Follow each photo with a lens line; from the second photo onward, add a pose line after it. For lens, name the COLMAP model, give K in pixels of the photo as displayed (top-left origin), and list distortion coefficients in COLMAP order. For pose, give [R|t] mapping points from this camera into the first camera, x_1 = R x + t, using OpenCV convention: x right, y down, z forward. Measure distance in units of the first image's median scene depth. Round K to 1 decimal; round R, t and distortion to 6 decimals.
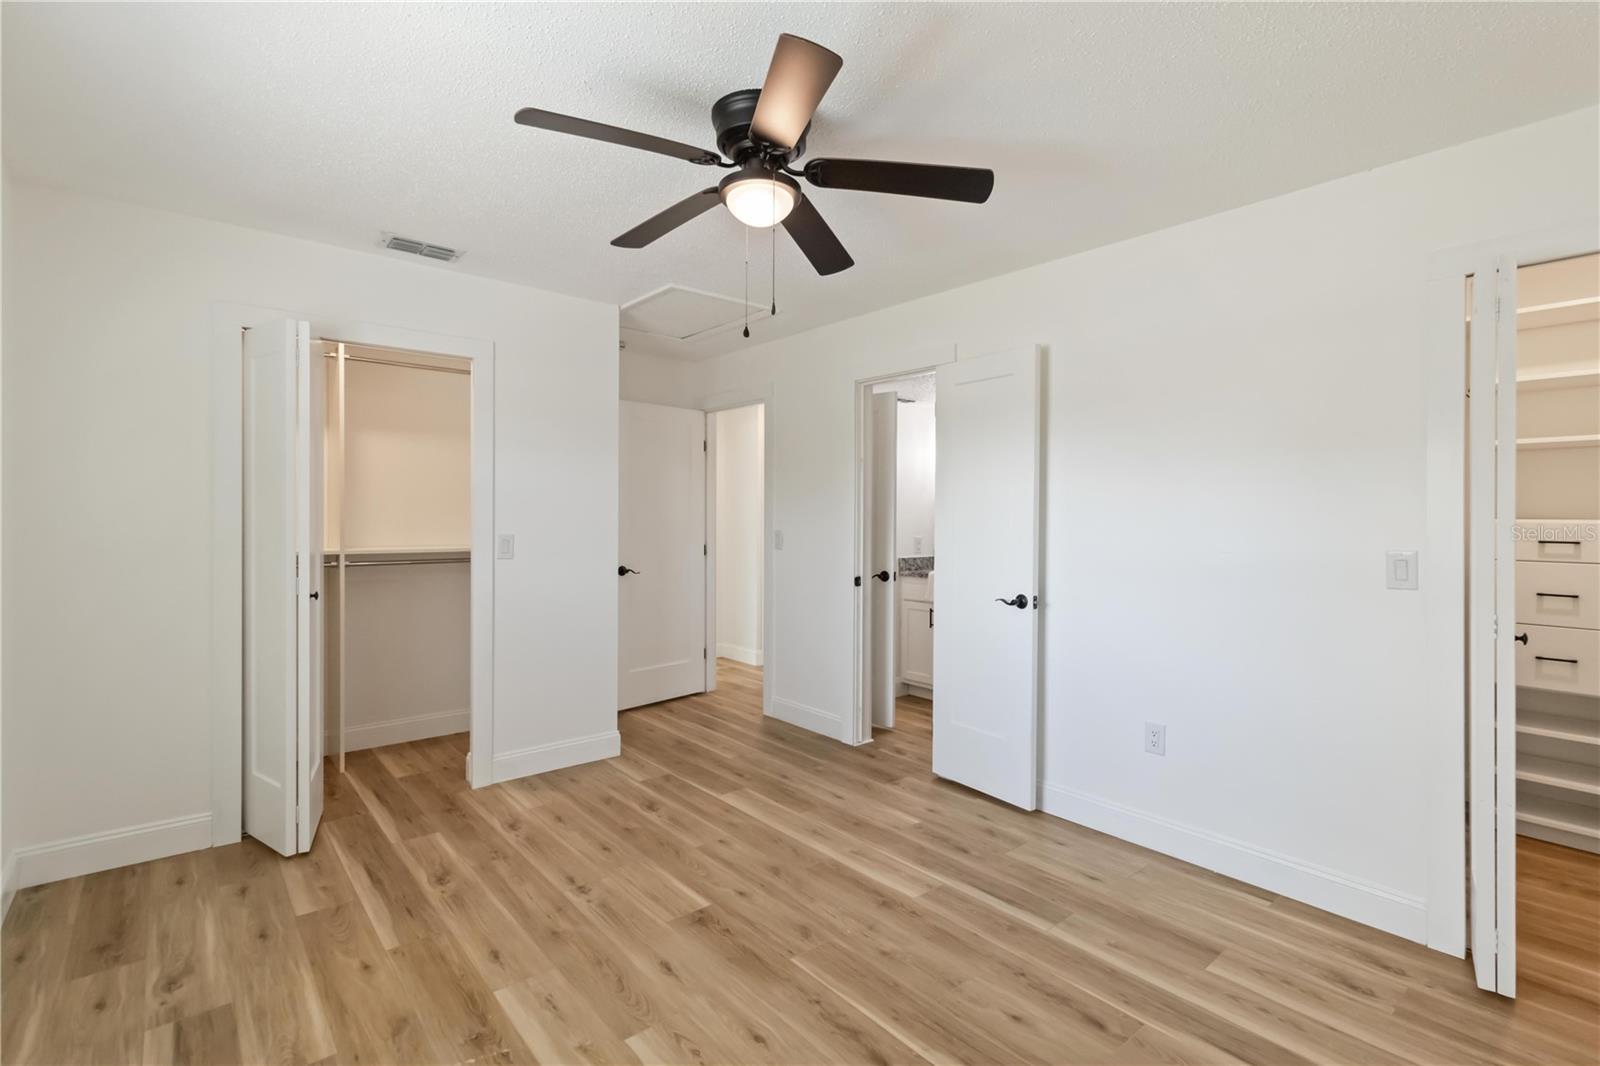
lens RADIAL K [[746.4, 0, 816.1], [0, 746.4, 524.6], [0, 0, 1]] dist [0.000029, 0.000845]
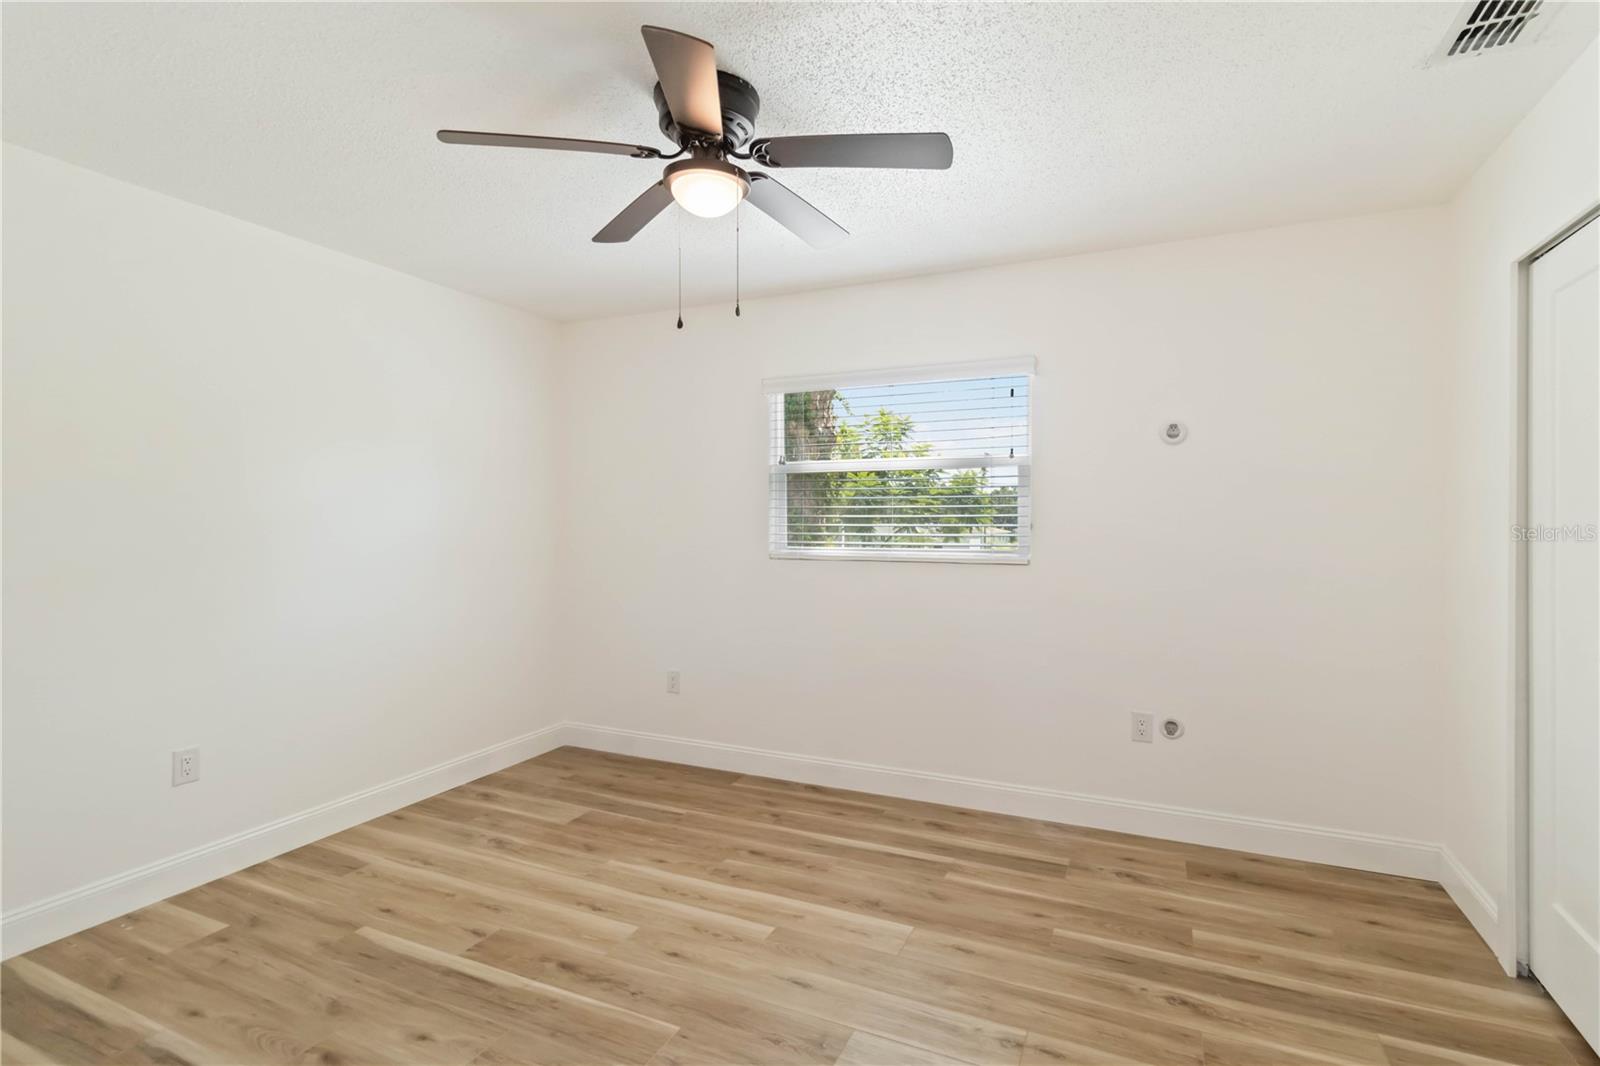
lens RADIAL K [[746.4, 0, 816.1], [0, 746.4, 524.6], [0, 0, 1]] dist [0.000029, 0.000845]
pose [[-0.906256, -0.002088, -0.422724, 0.173587], [-0.007860, 0.999898, 0.011913, -0.018112], [0.422656, 0.014119, -0.906180, 1.673240]]
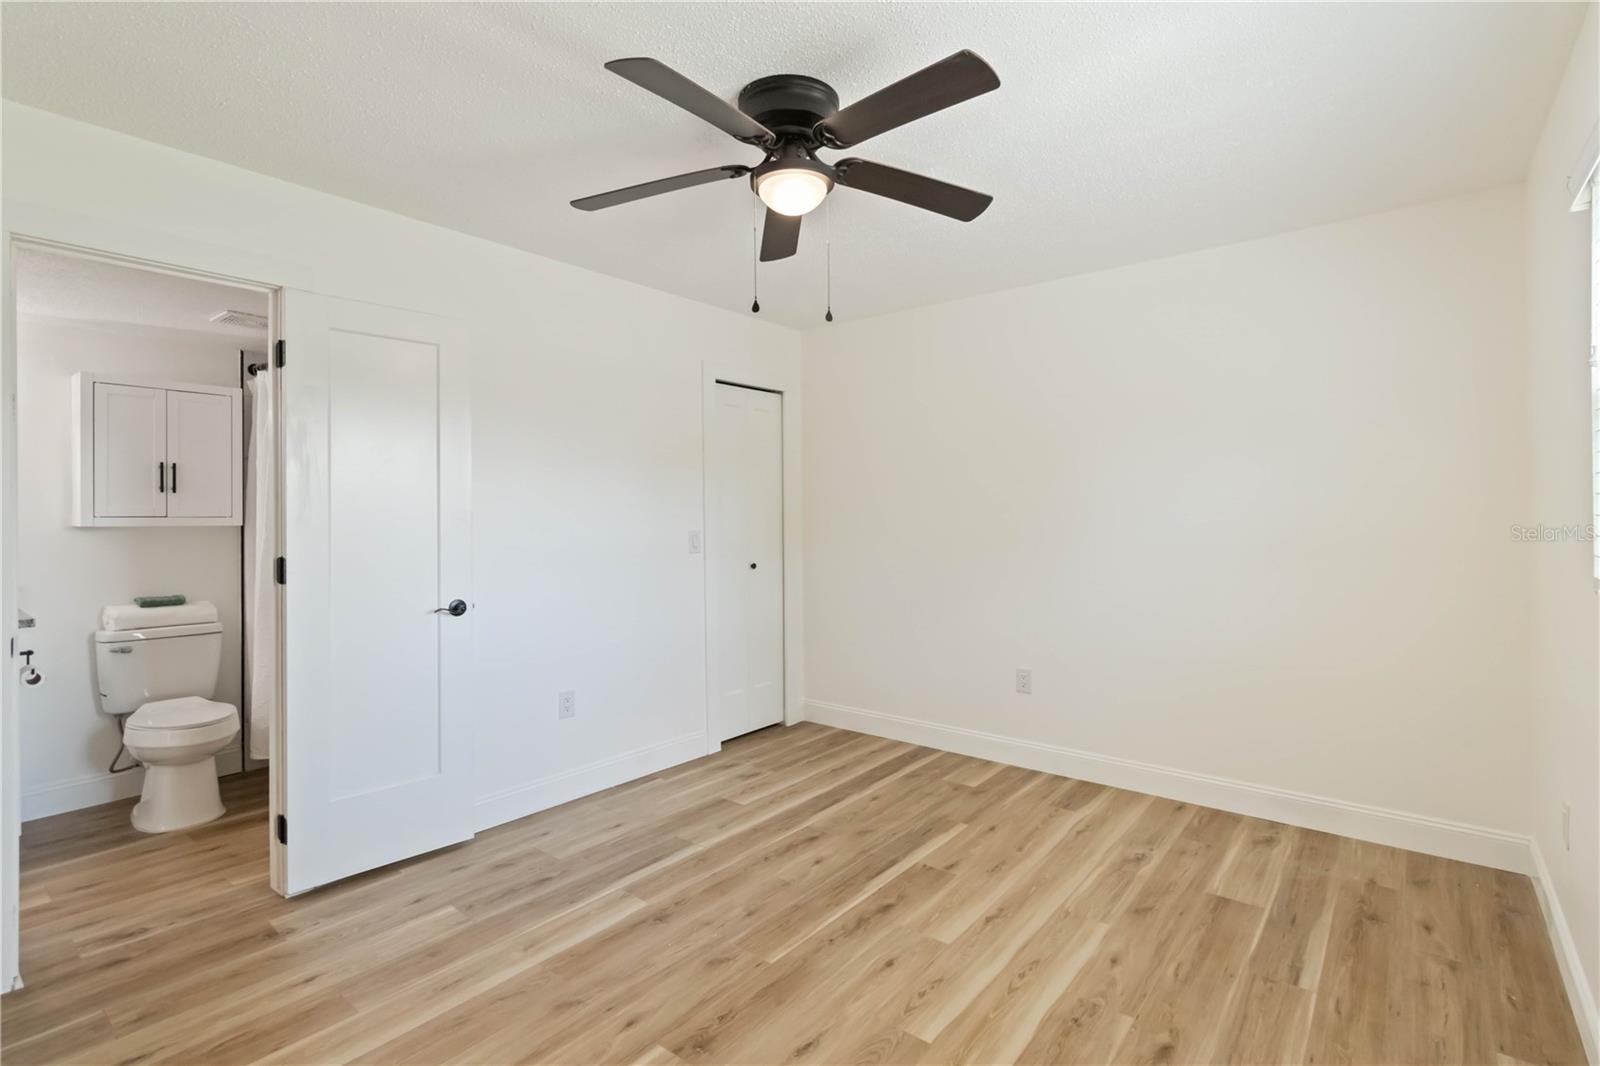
lens RADIAL K [[752.2, 0, 828.0], [0, 752.2, 512.4], [0, 0, 1]] dist [-0.000611, -0.000072]
pose [[-0.196826, -0.004166, 0.980429, -0.913164], [0.013591, 0.999883, 0.006977, -0.012195], [-0.980344, 0.014698, -0.196747, 1.004039]]
